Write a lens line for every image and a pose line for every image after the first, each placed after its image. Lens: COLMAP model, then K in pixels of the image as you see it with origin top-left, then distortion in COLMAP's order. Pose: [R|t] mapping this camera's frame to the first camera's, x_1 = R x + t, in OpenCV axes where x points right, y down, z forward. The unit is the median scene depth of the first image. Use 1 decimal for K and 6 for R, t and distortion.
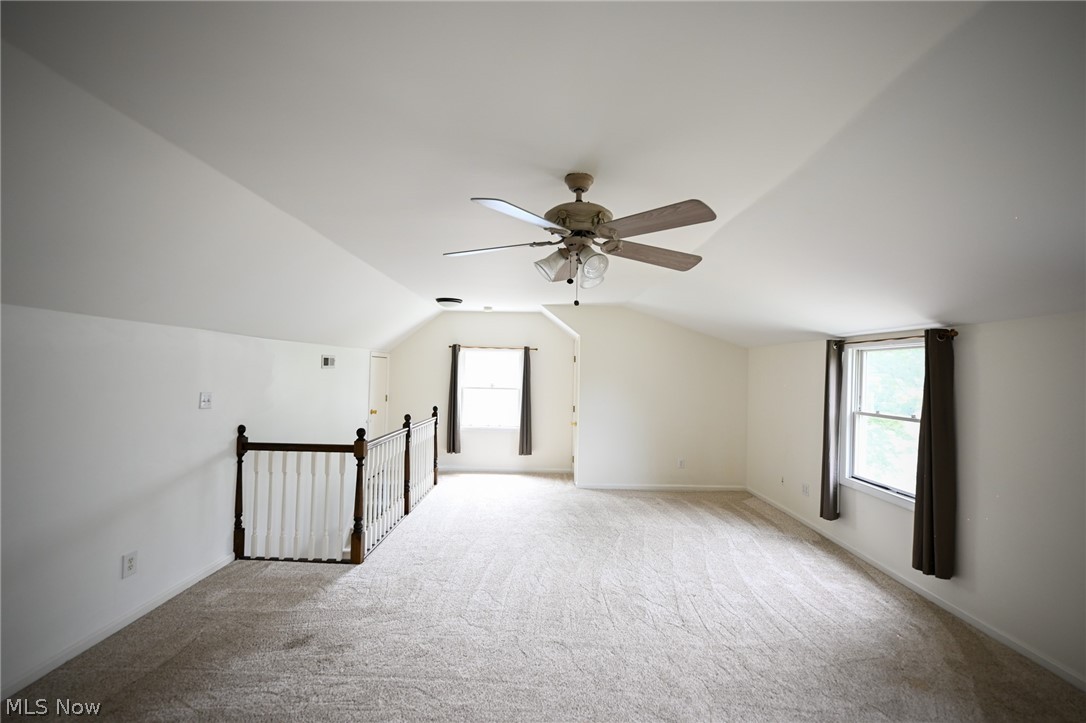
lens RADIAL K [[442.9, 0, 536.8], [0, 442.9, 364.7], [0, 0, 1]] dist [0.002243, -0.001064]
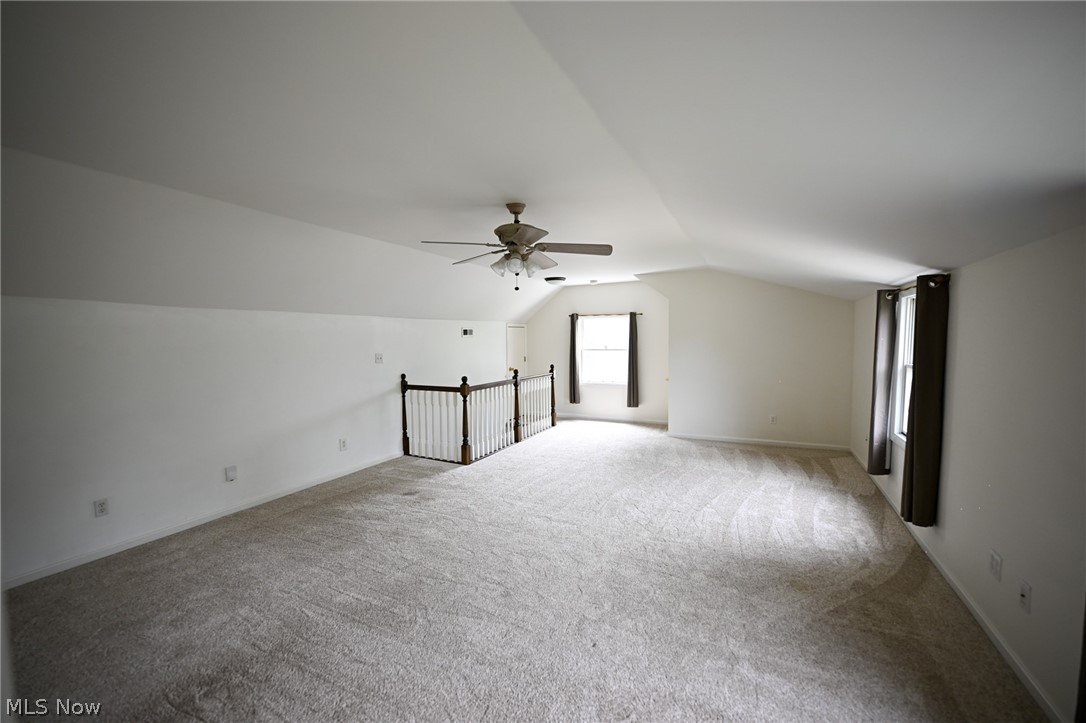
lens RADIAL K [[442.9, 0, 549.0], [0, 442.9, 361.8], [0, 0, 1]] dist [0.002243, -0.001064]
pose [[0.898302, -0.007888, -0.439307, 0.510114], [0.038772, 0.997362, 0.061374, 0.014007], [0.437664, -0.072165, 0.896238, -0.205188]]
